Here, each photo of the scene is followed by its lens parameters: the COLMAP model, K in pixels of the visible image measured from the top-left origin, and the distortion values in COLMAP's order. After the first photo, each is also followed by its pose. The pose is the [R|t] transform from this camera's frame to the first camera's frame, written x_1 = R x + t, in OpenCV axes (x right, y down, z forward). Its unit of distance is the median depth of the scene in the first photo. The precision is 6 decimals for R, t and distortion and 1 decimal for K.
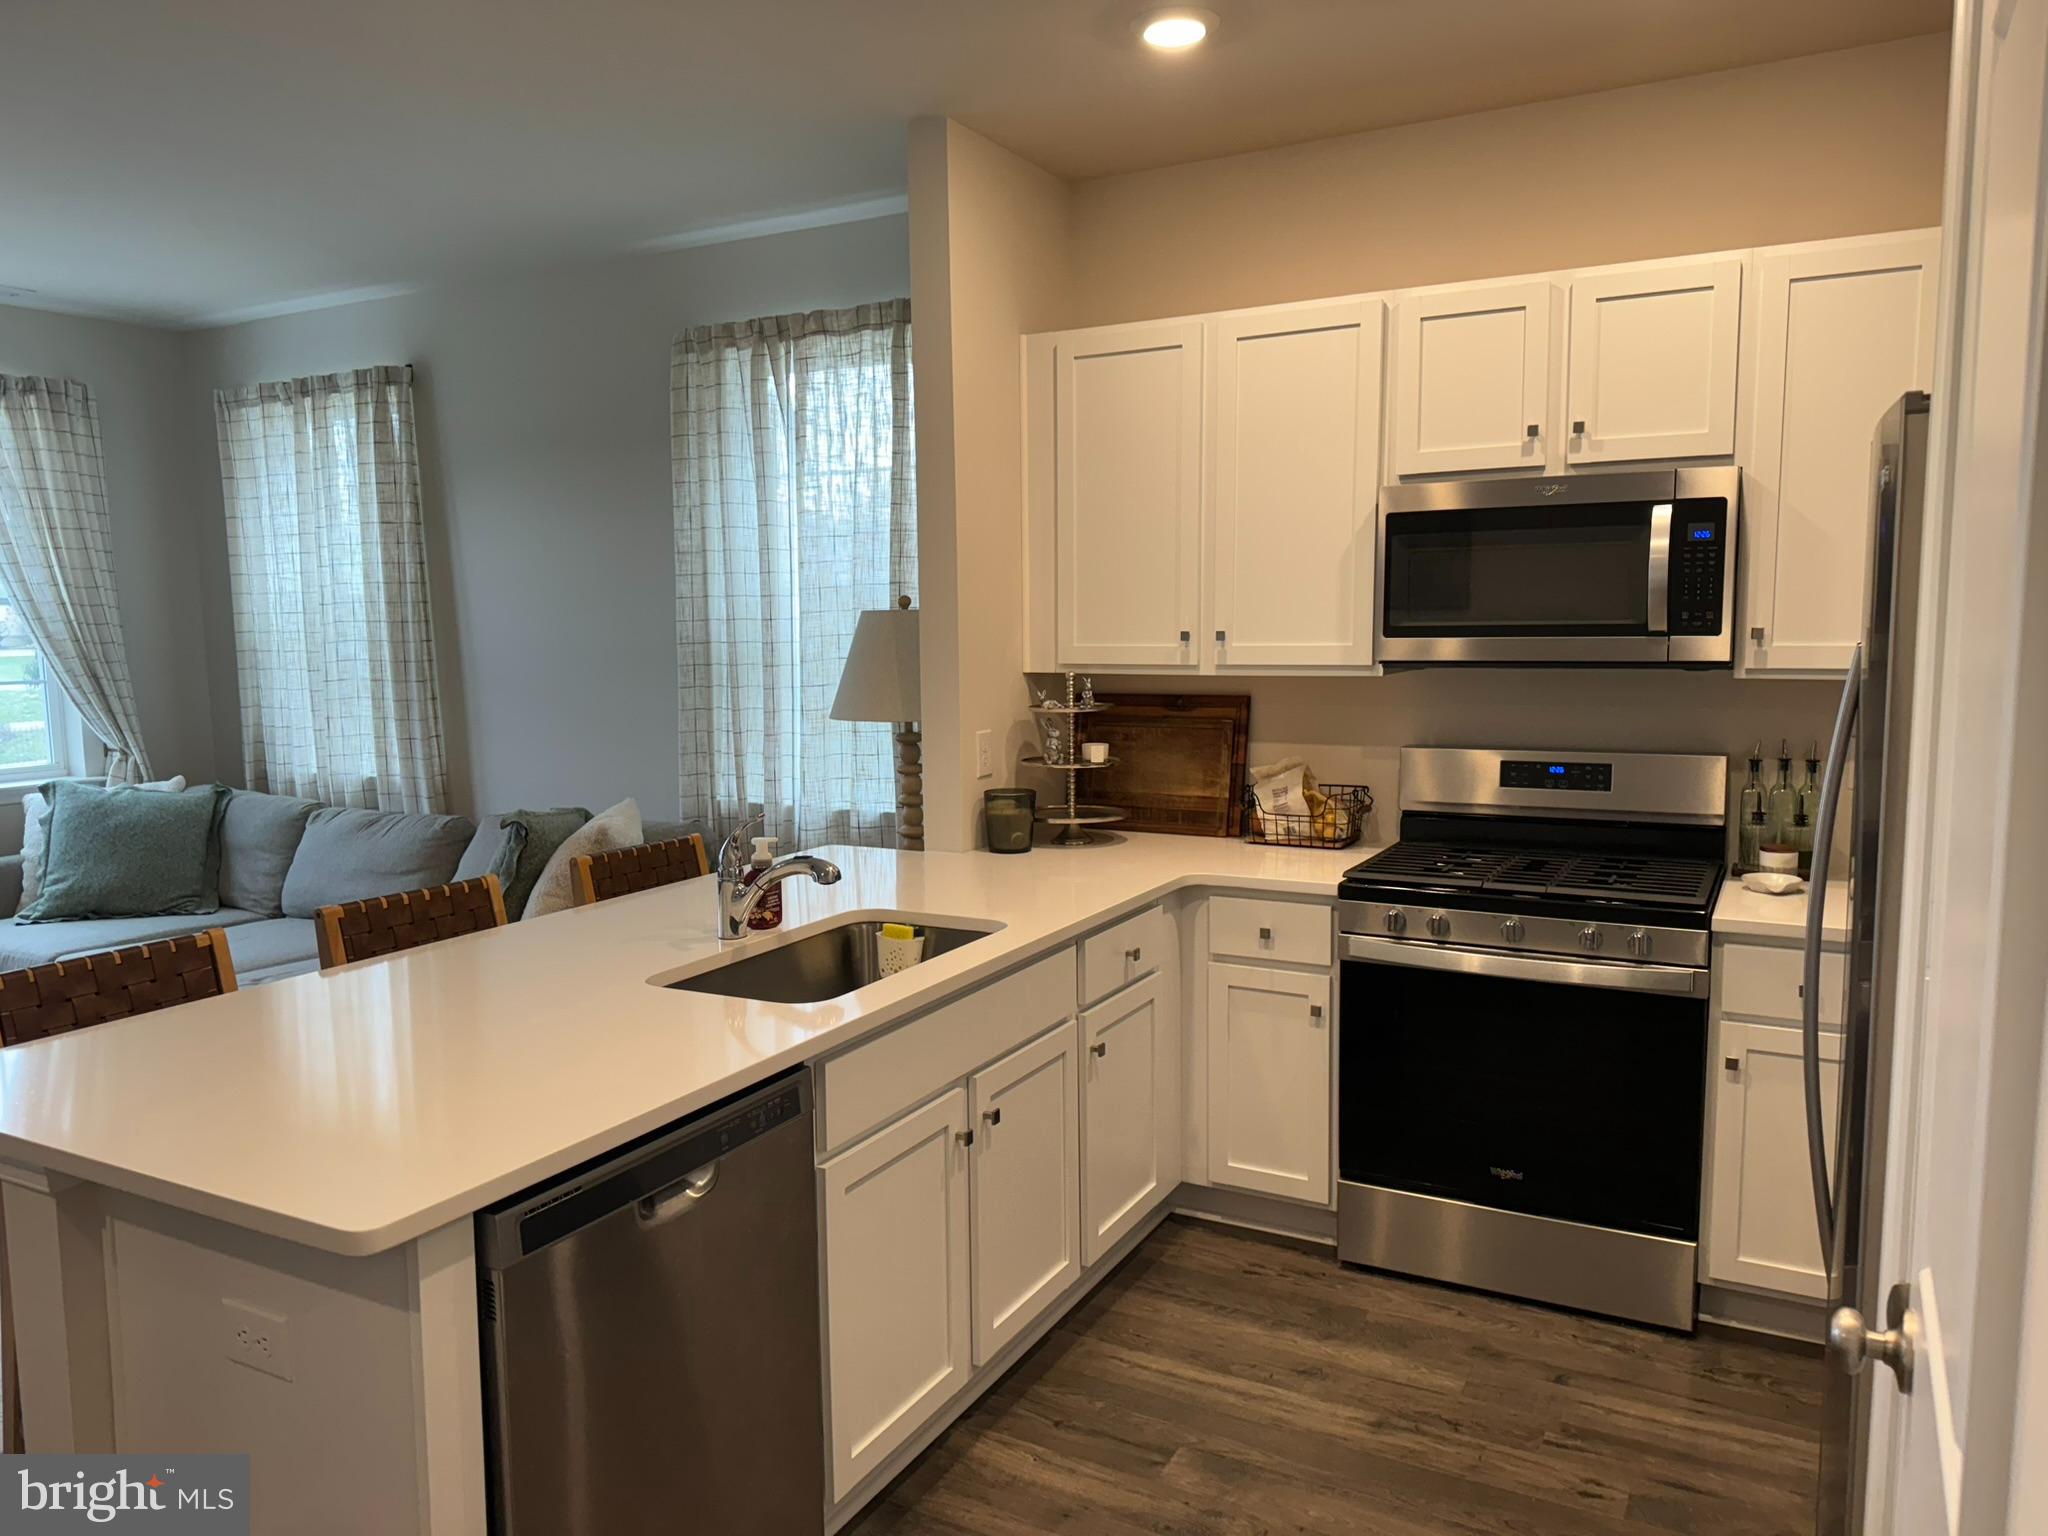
lens RADIAL K [[1439.0, 0, 1040.1], [0, 1439.0, 787.4], [0, 0, 1]] dist [0.057884, -0.057501]
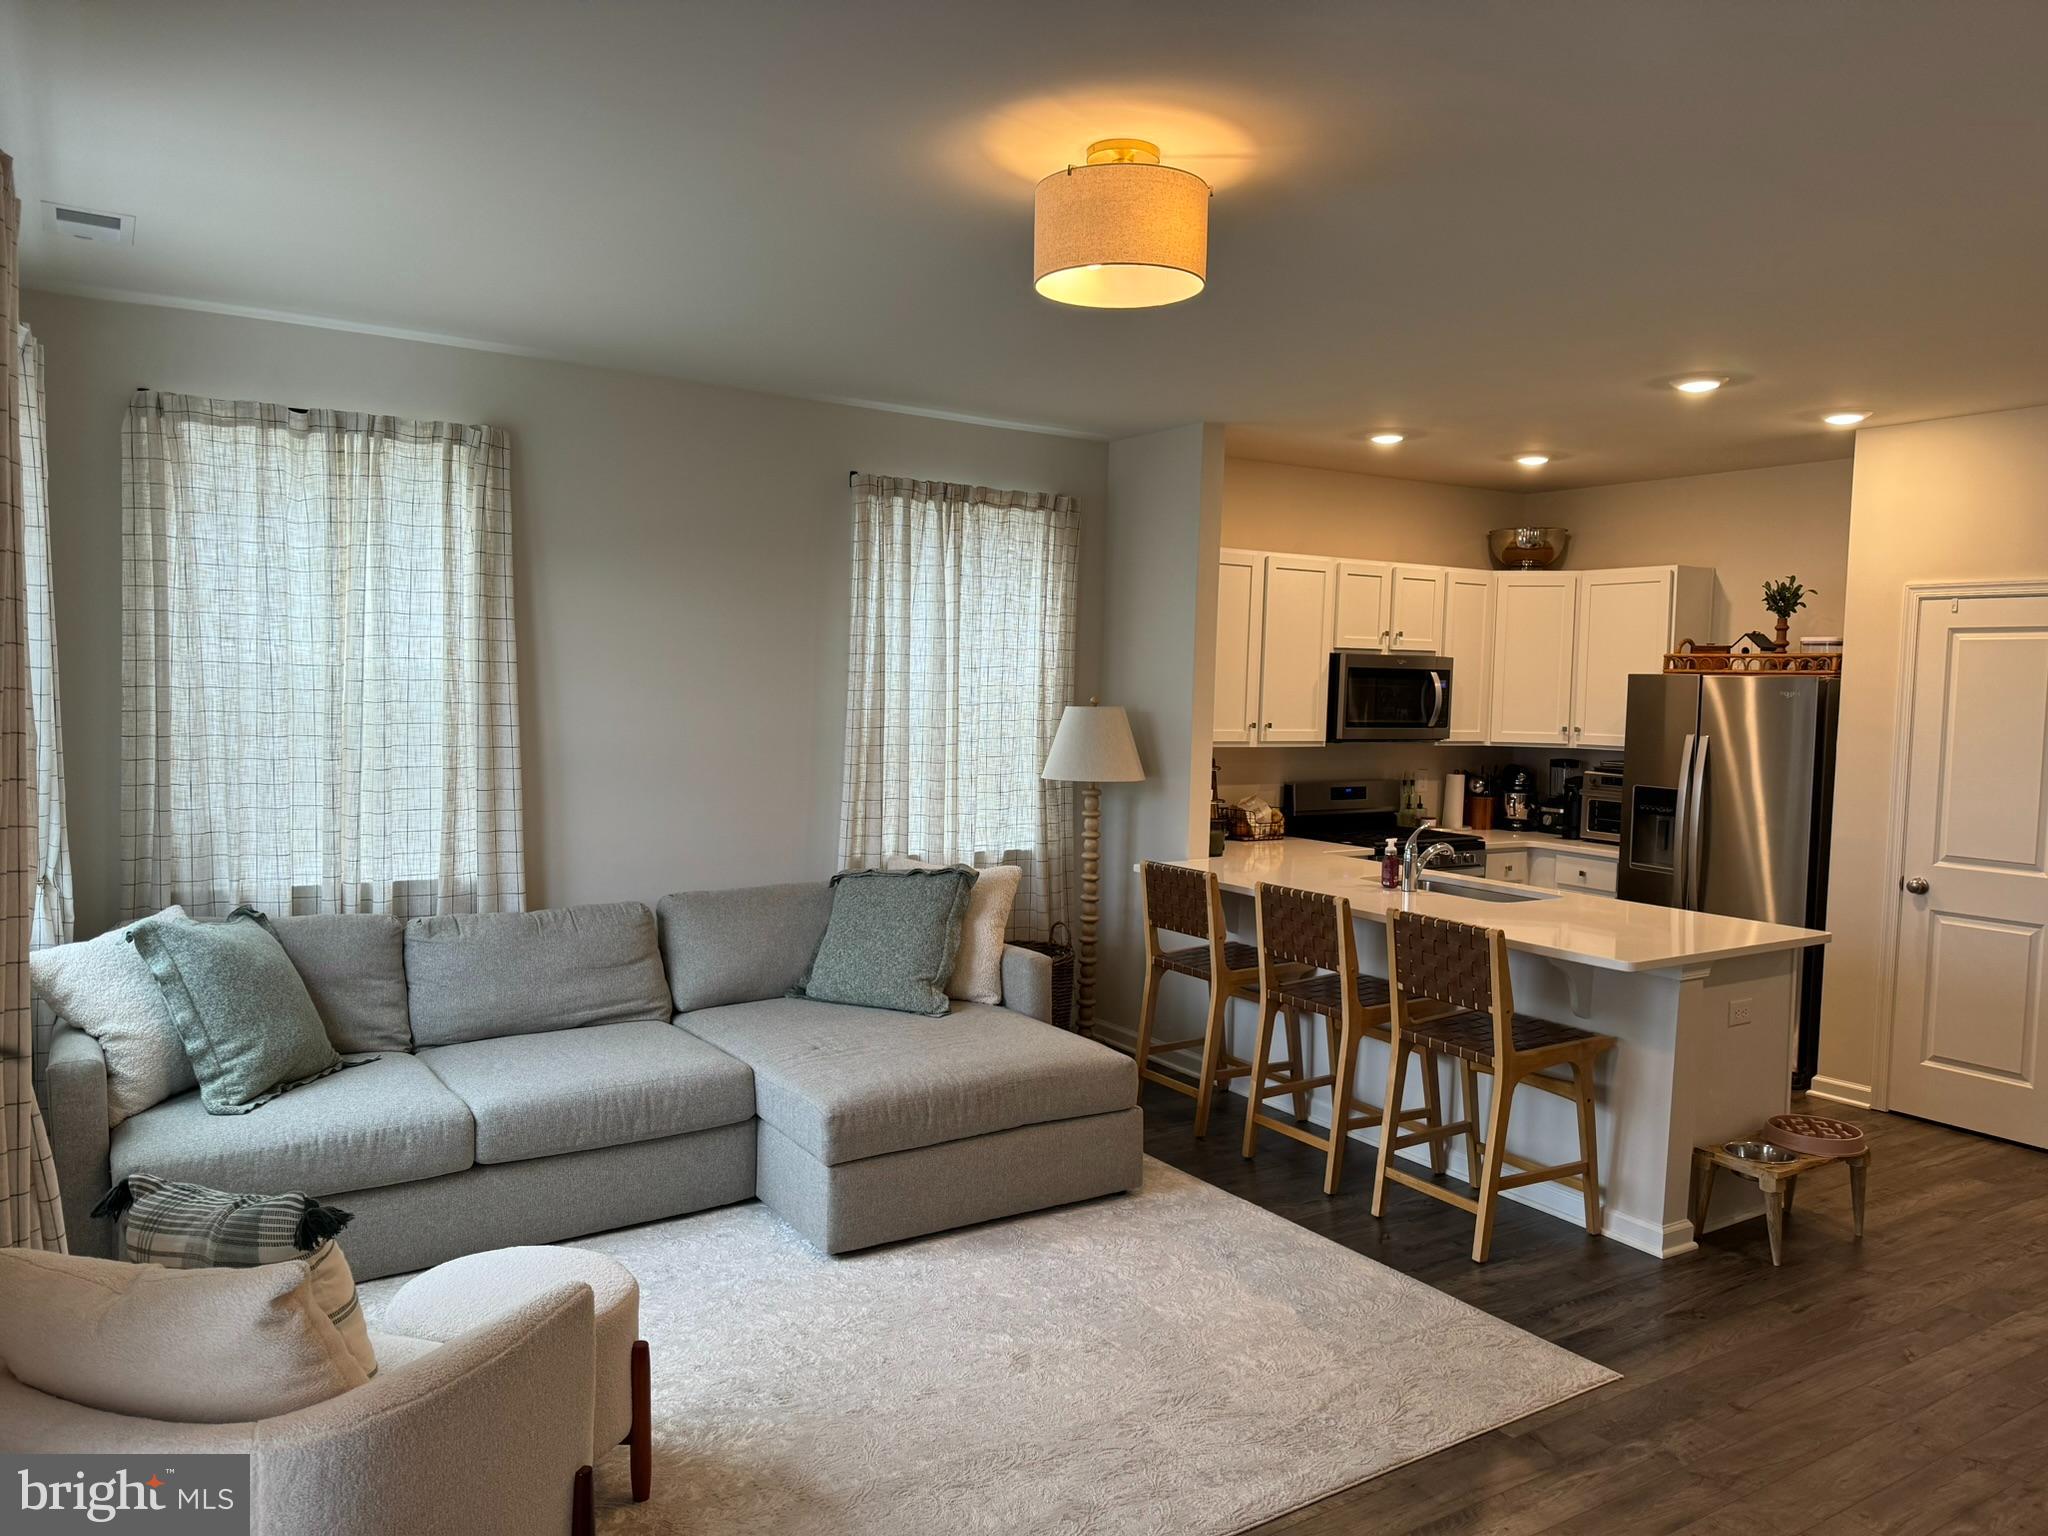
lens RADIAL K [[1439.0, 0, 1006.2], [0, 1439.0, 776.4], [0, 0, 1]] dist [0.057884, -0.057501]
pose [[0.477667, -0.035112, 0.877839, -1.576553], [0.074885, 0.997192, -0.000861, -0.062507], [-0.875344, 0.066148, 0.478955, 0.406703]]
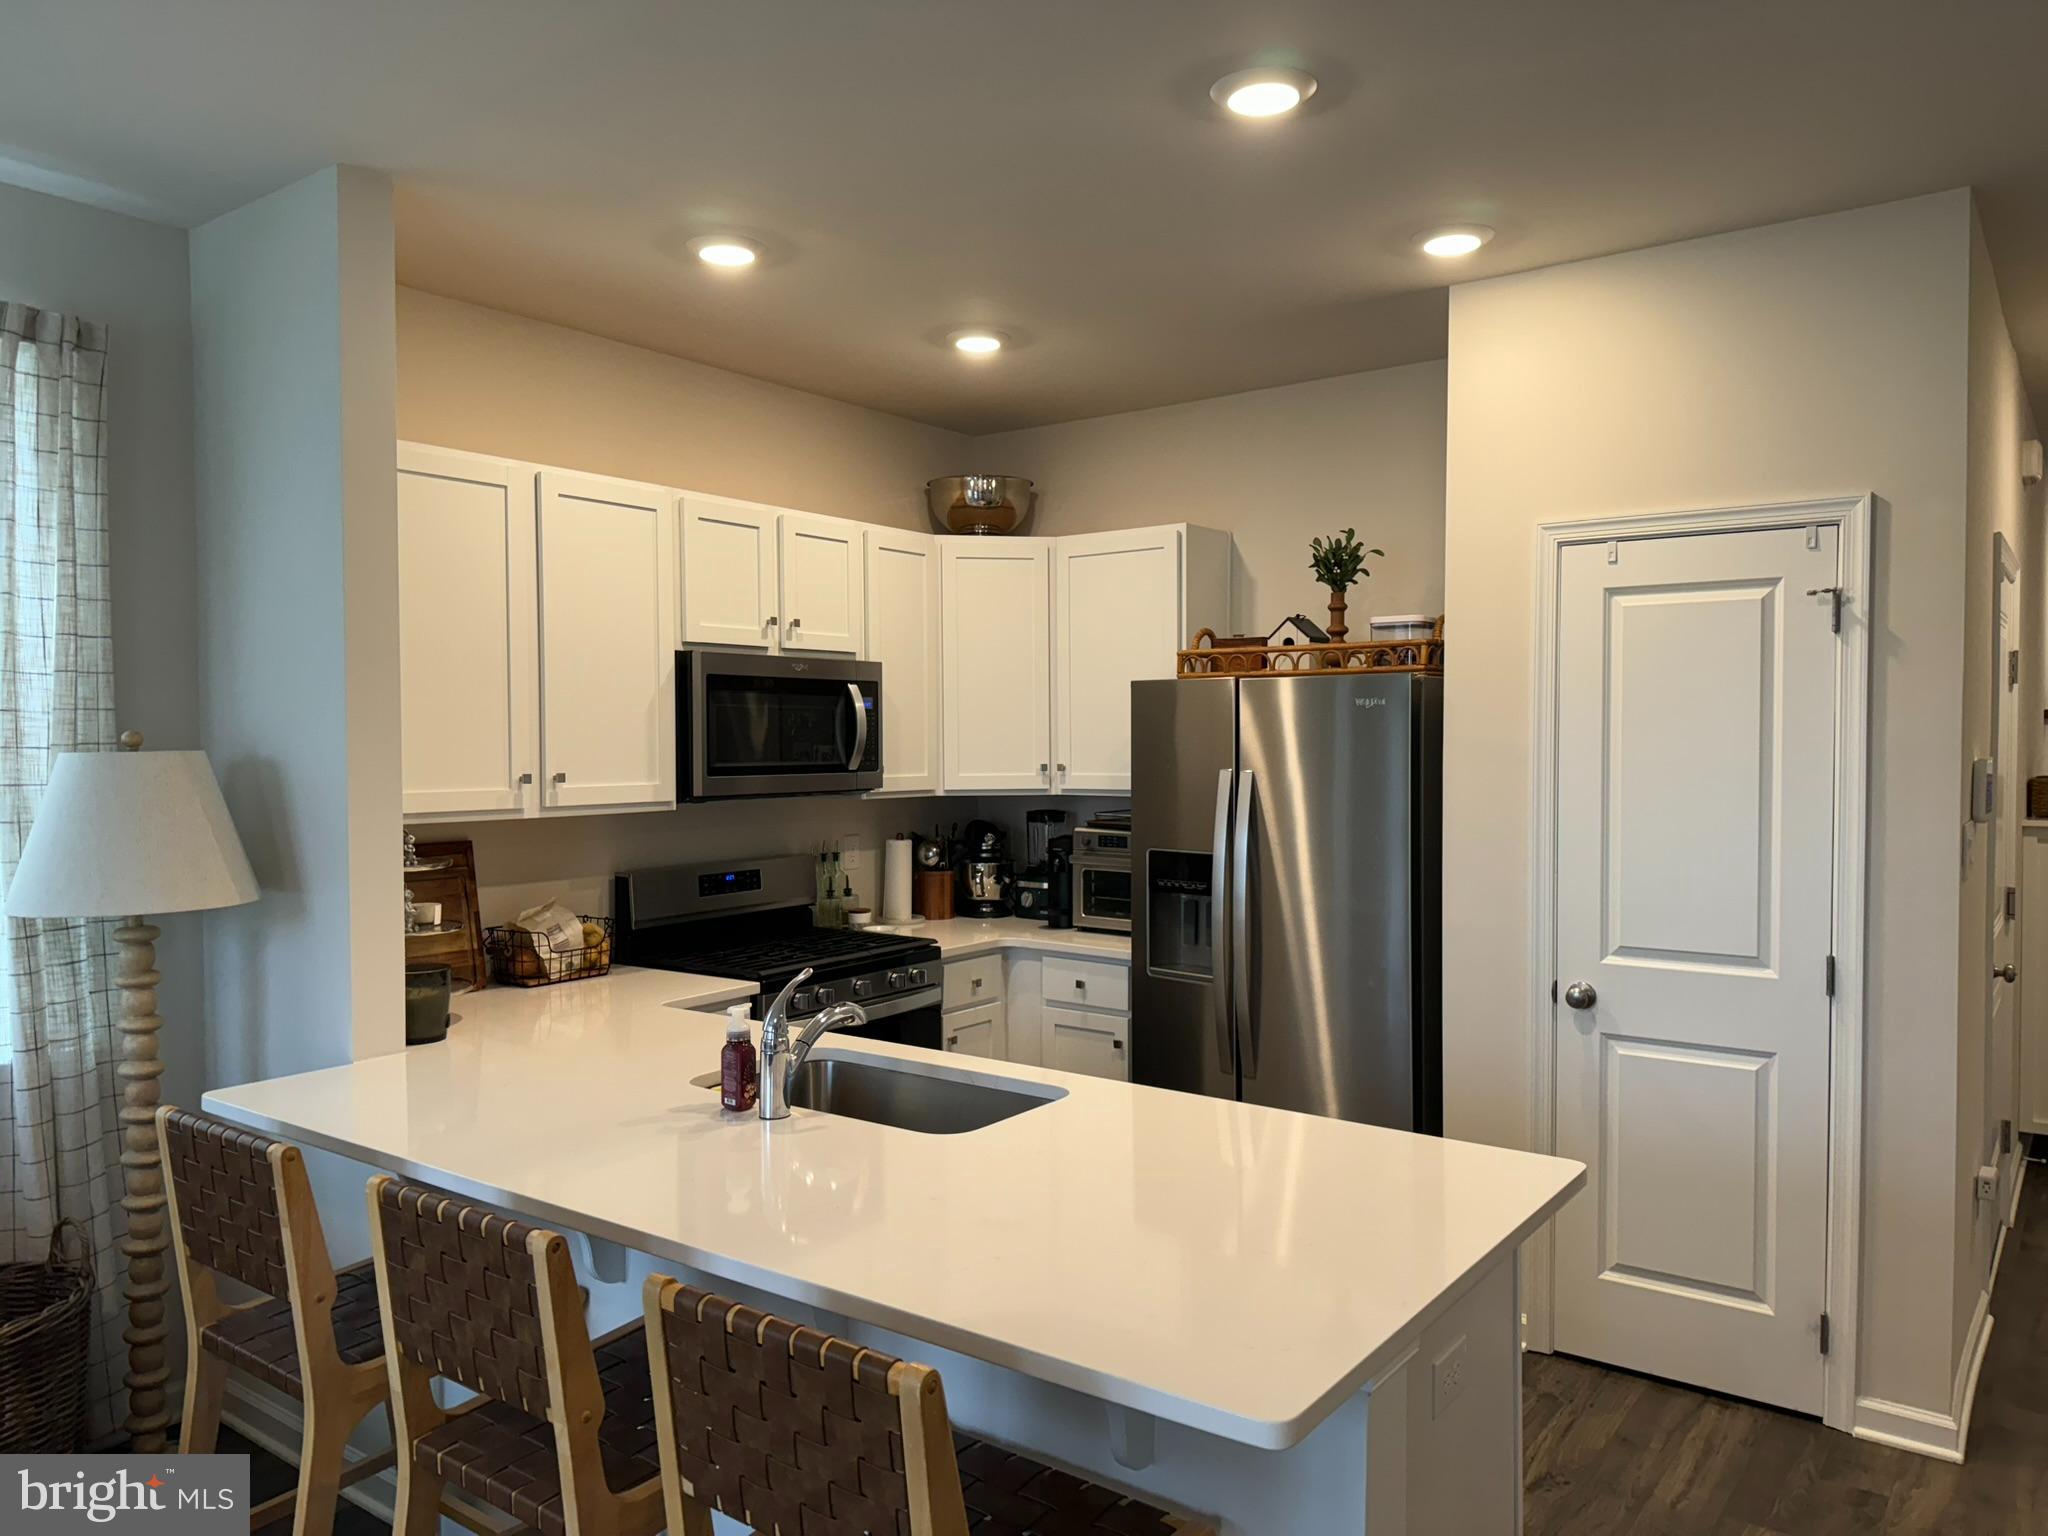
lens RADIAL K [[1439.0, 0, 1028.2], [0, 1439.0, 778.1], [0, 0, 1]] dist [0.057884, -0.057501]
pose [[0.127846, -0.018018, 0.991630, -0.808713], [0.118201, 0.992986, 0.002803, -0.067155], [-0.984725, 0.116853, 0.129079, 0.525473]]
